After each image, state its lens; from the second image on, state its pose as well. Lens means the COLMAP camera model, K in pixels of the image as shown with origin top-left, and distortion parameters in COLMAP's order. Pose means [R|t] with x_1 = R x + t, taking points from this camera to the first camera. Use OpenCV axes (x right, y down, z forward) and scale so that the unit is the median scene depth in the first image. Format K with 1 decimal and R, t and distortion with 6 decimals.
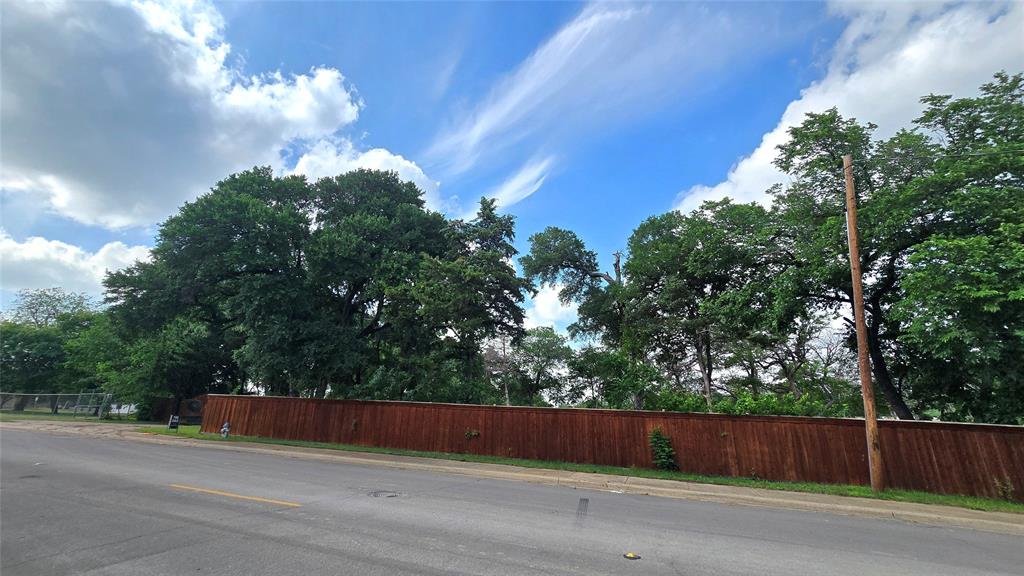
lens RADIAL K [[422.4, 0, 513.1], [0, 422.4, 295.7], [0, 0, 1]] dist [-0.000438, 0.000245]
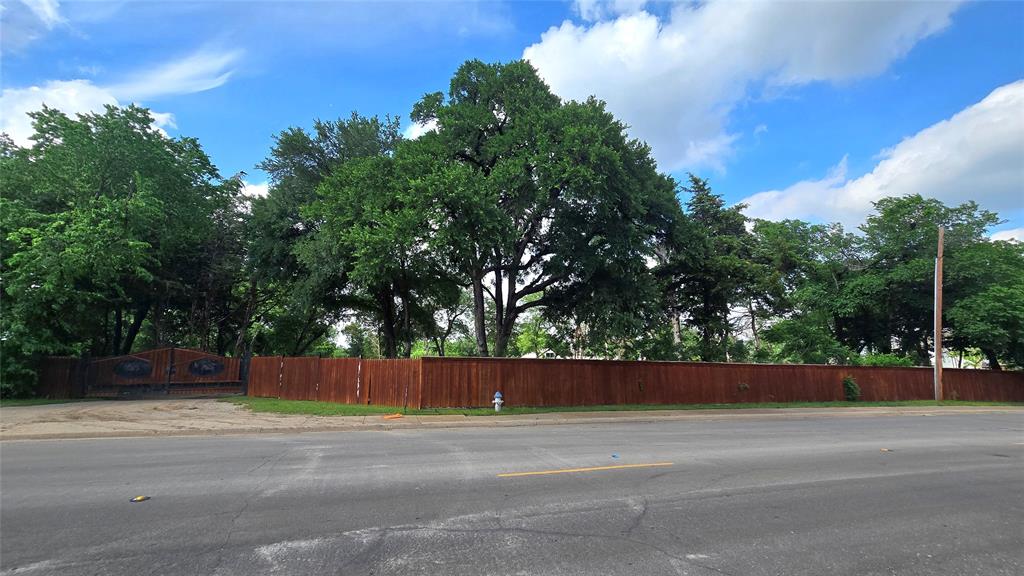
lens RADIAL K [[422.4, 0, 513.1], [0, 422.4, 295.7], [0, 0, 1]] dist [-0.000438, 0.000245]
pose [[0.795532, 0.066926, 0.602205, -1.527150], [-0.145705, 0.985847, 0.082918, 0.070101], [-0.588132, -0.153708, 0.794024, 0.511132]]
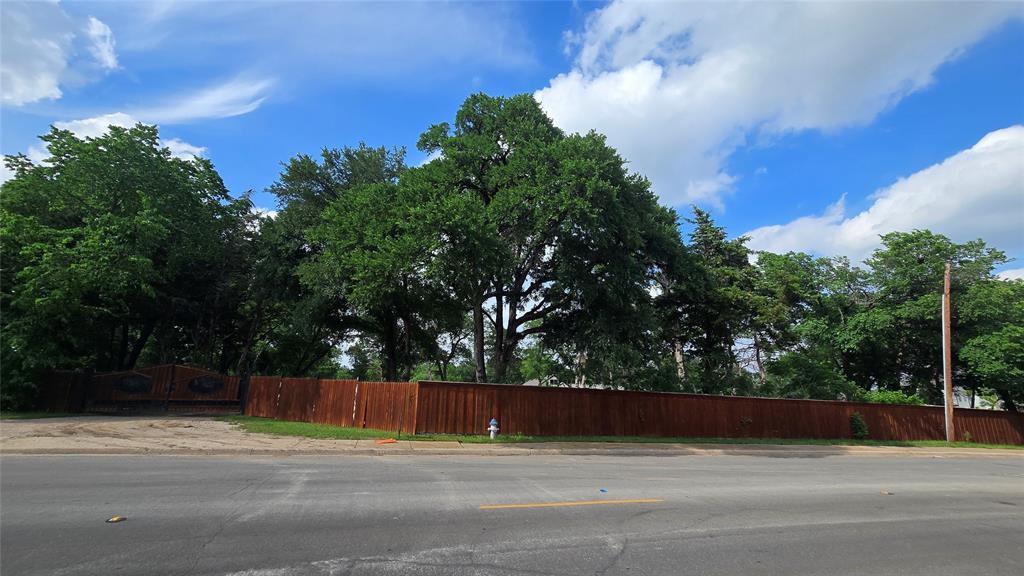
lens RADIAL K [[422.4, 0, 513.1], [0, 422.4, 295.7], [0, 0, 1]] dist [-0.000438, 0.000245]
pose [[0.801945, 0.122735, 0.584654, -1.517104], [-0.170988, 0.984881, 0.027784, 0.063317], [-0.572405, -0.122251, 0.810807, 0.499138]]
